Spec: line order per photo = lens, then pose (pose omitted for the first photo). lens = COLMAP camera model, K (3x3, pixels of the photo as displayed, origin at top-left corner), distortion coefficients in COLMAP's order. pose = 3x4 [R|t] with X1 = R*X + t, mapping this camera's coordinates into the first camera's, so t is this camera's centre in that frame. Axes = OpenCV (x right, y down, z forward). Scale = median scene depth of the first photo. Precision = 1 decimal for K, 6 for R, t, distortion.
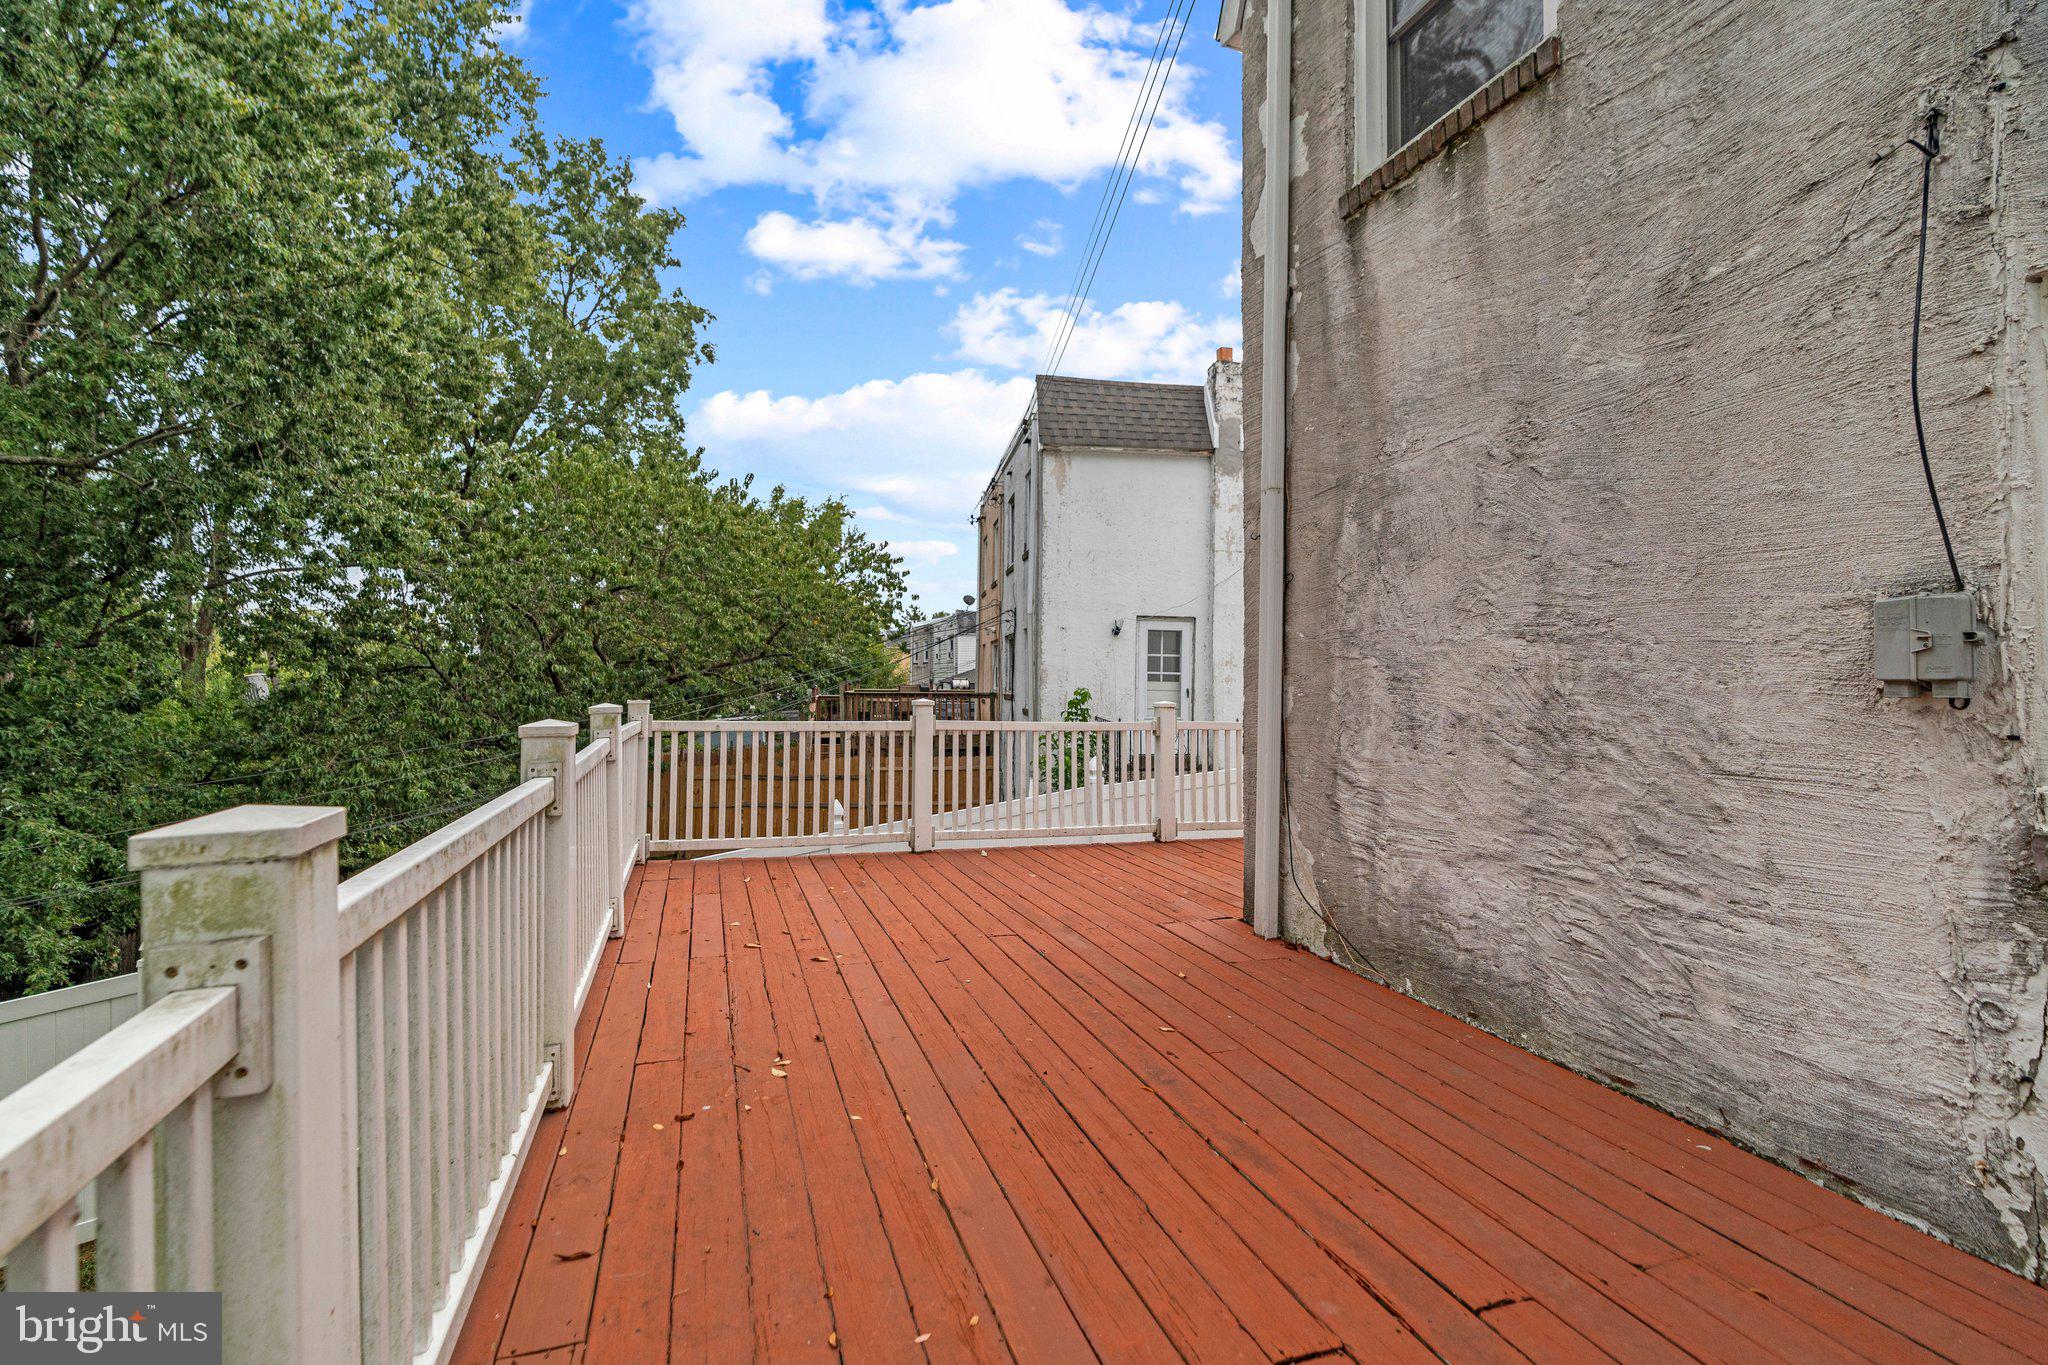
lens RADIAL K [[941.8, 0, 1024.0], [0, 941.8, 682.5], [0, 0, 1]] dist [0.000451, 0.000369]
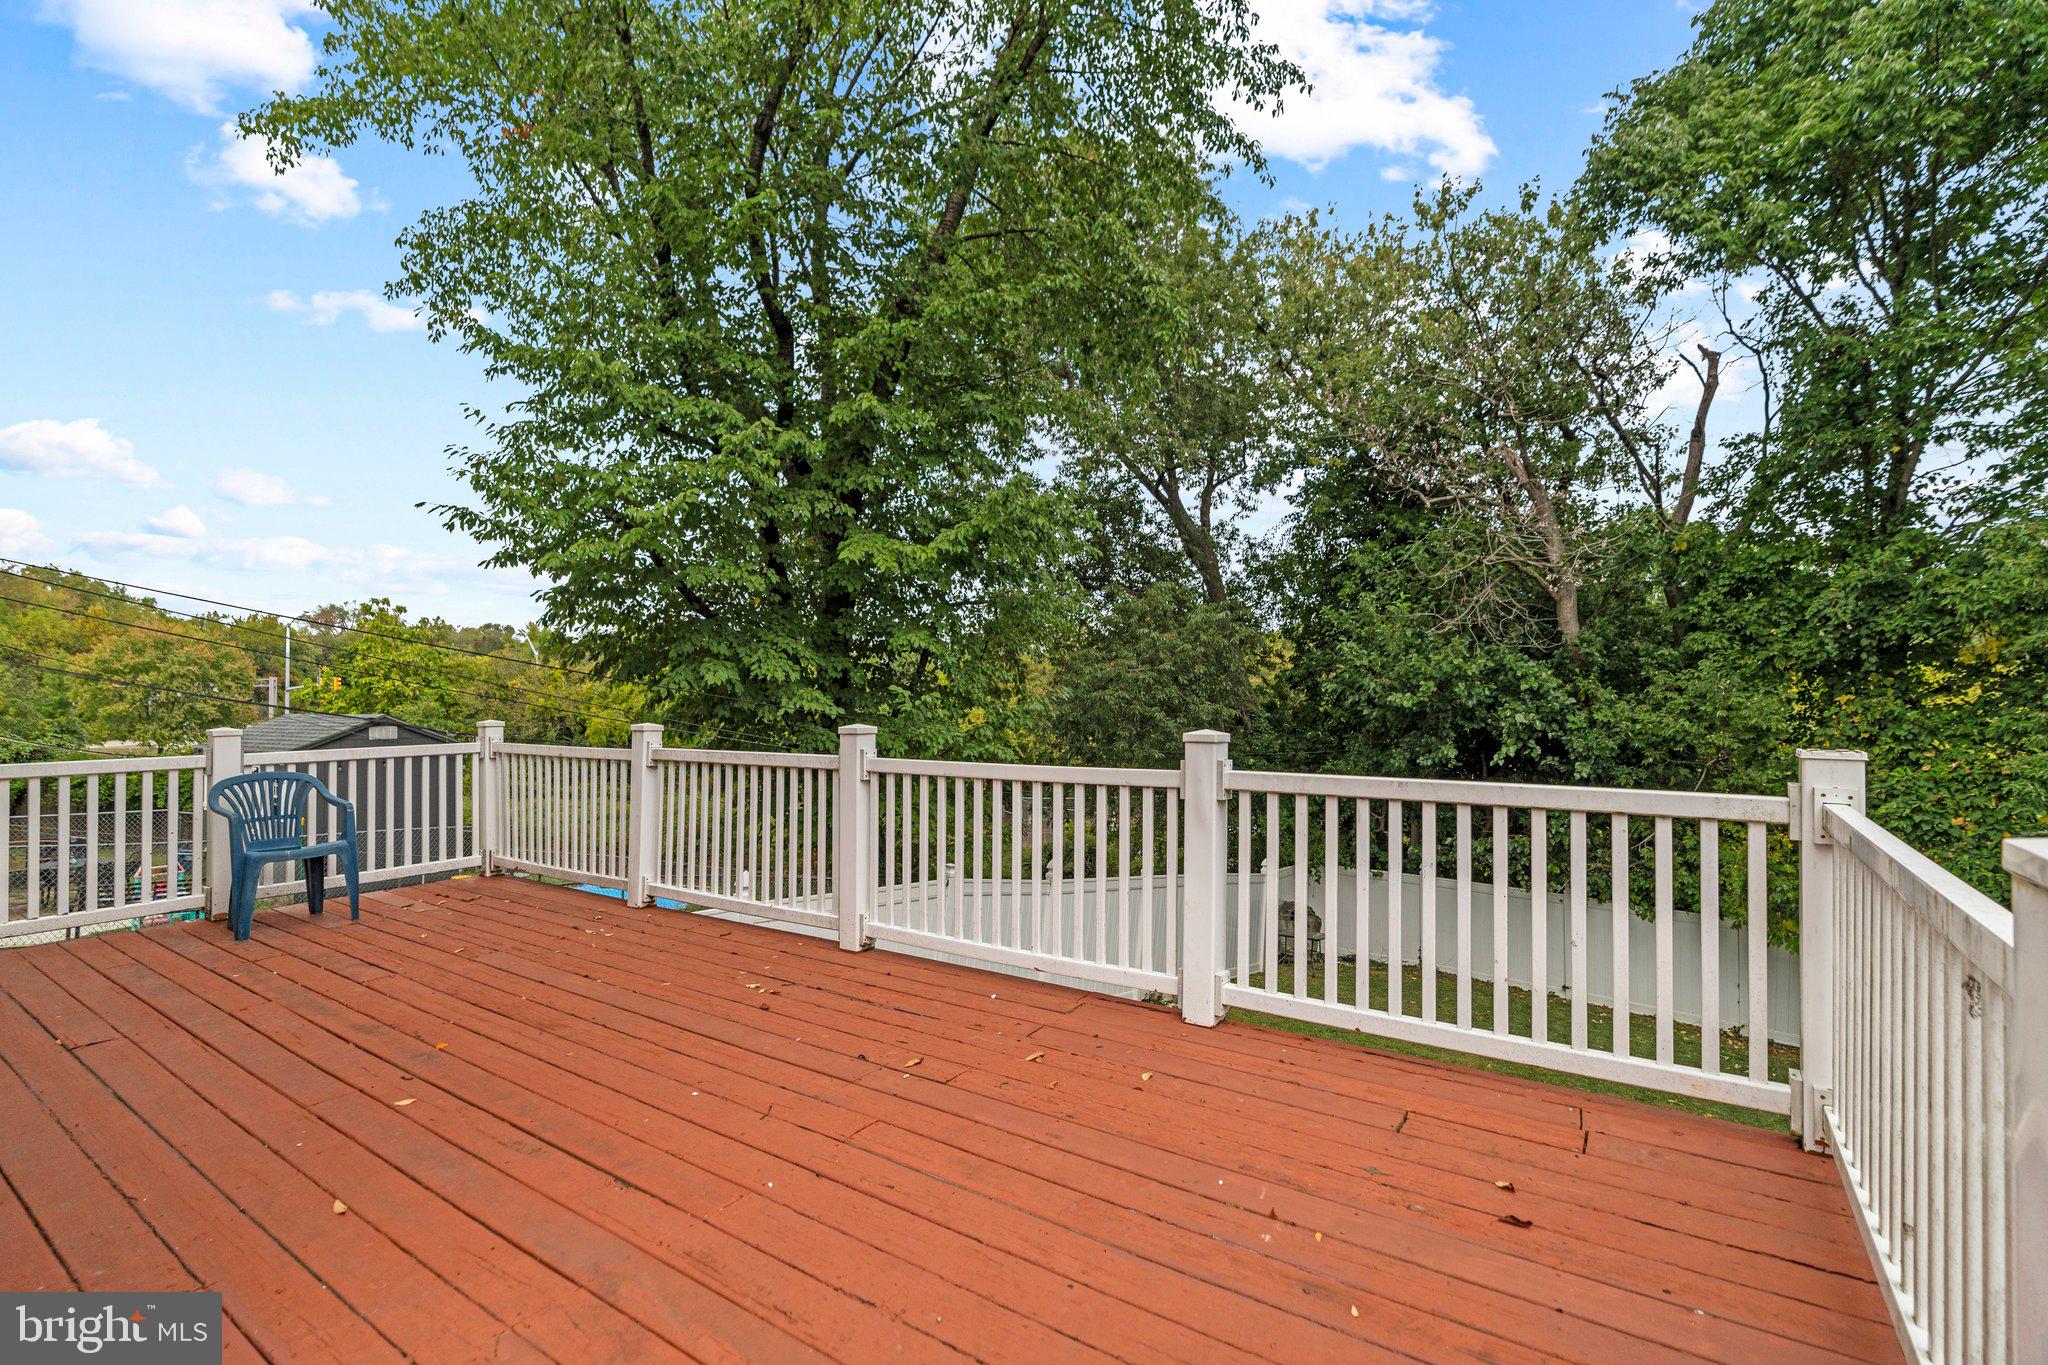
lens RADIAL K [[913.4, 0, 1024.0], [0, 913.4, 682.5], [0, 0, 1]] dist [-0.004849, 0.000332]
pose [[-0.798614, -0.011444, -0.601735, 0.191061], [-0.001103, 0.999845, -0.017550, -0.004750], [0.601843, -0.013352, -0.798503, 1.889382]]
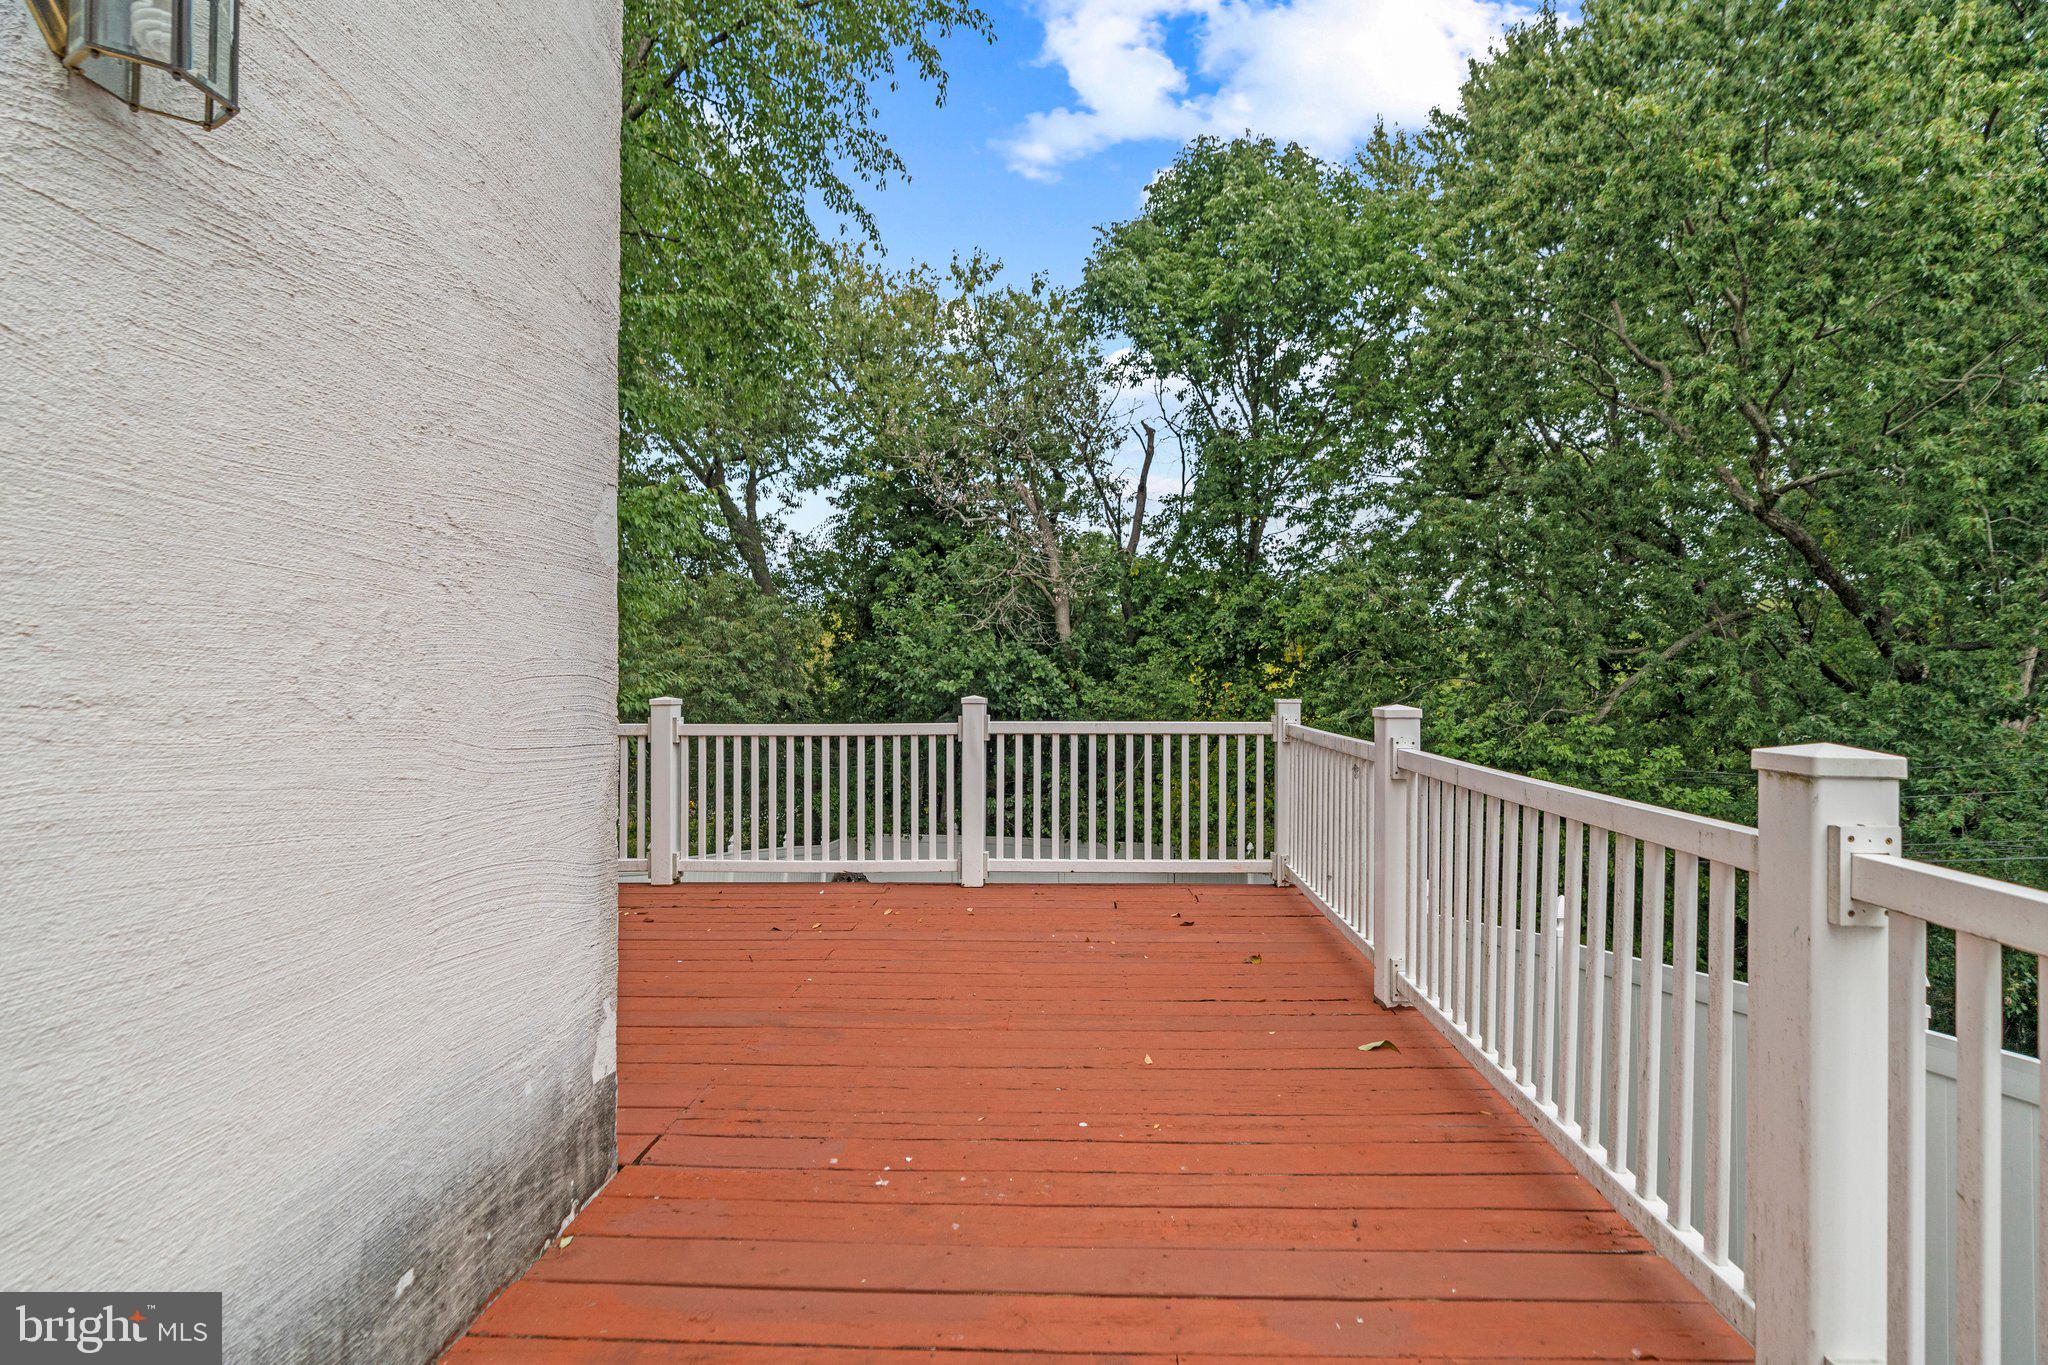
lens RADIAL K [[930.0, 0, 1042.2], [0, 930.0, 679.6], [0, 0, 1]] dist [-0.040972, -0.000053]
pose [[-0.353630, -0.009991, -0.935332, 0.810064], [-0.000066, 0.999943, -0.010657, 0.017883], [0.935385, -0.003707, -0.353611, 1.866316]]
